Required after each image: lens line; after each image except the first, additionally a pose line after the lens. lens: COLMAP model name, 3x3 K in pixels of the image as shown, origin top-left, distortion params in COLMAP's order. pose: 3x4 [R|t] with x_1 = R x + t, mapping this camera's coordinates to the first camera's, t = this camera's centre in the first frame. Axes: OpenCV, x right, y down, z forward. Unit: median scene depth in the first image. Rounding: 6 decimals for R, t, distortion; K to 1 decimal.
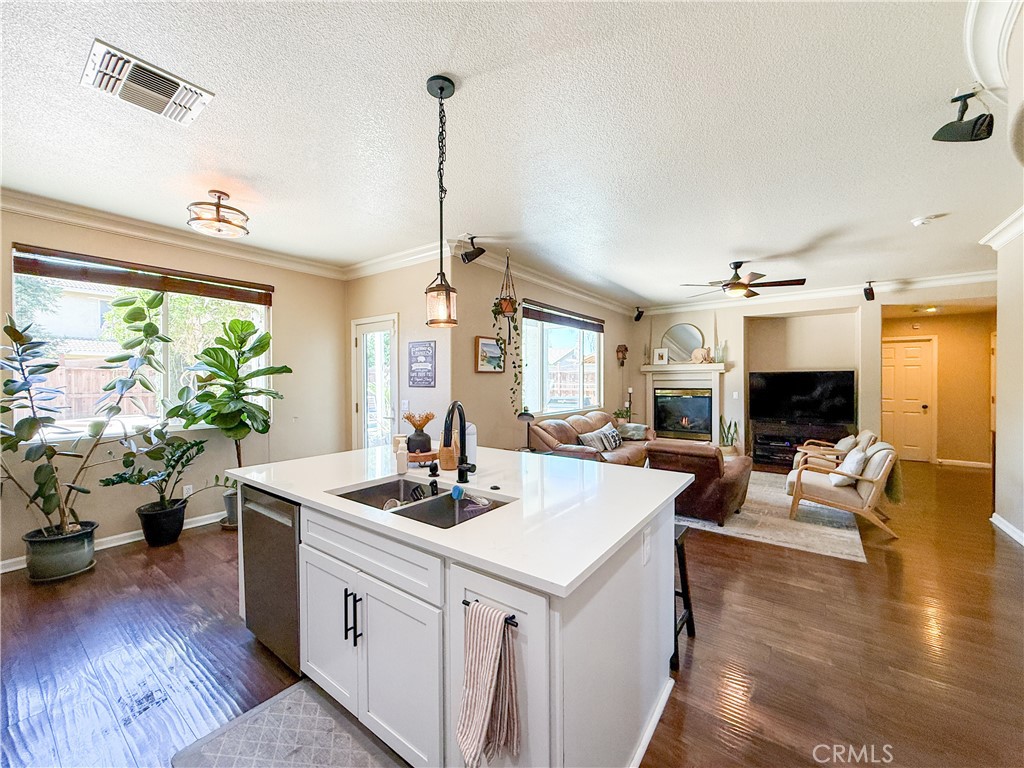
lens RADIAL K [[408.8, 0, 513.0], [0, 408.8, 380.5], [0, 0, 1]] dist [0.006569, 0.000230]
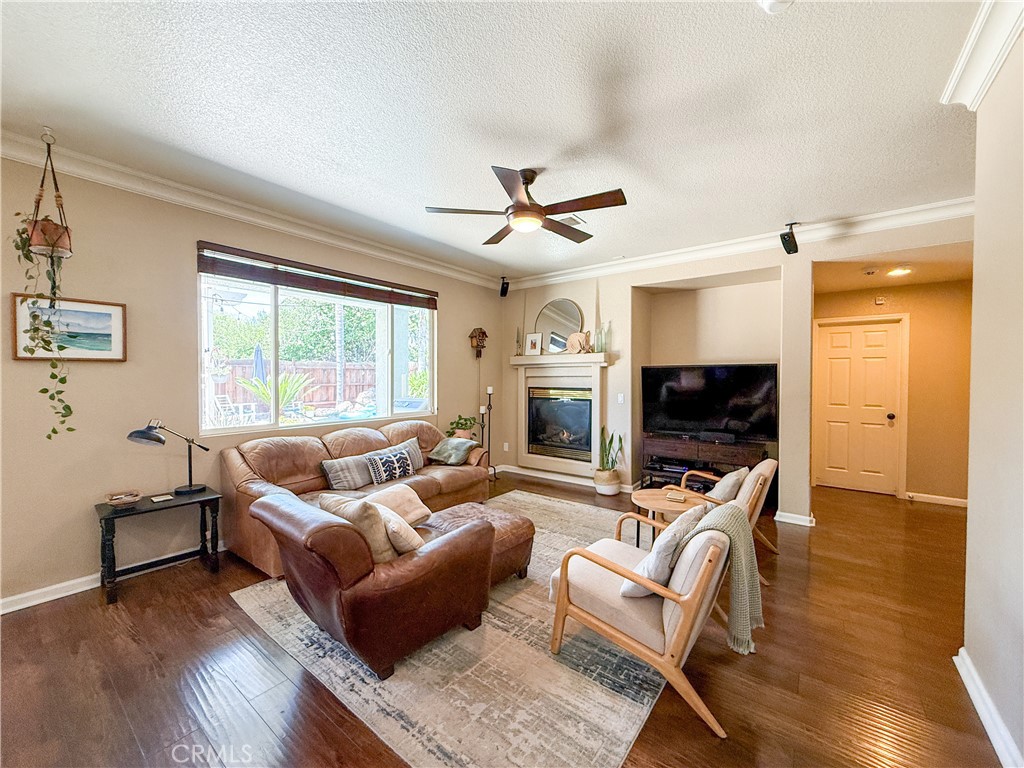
lens RADIAL K [[408.8, 0, 509.8], [0, 408.8, 380.4], [0, 0, 1]] dist [0.006569, 0.000230]
pose [[0.999746, 0.005511, -0.021854, 0.367114], [-0.005318, 0.999946, 0.008876, -0.000414], [0.021901, -0.008758, 0.999722, 0.287659]]
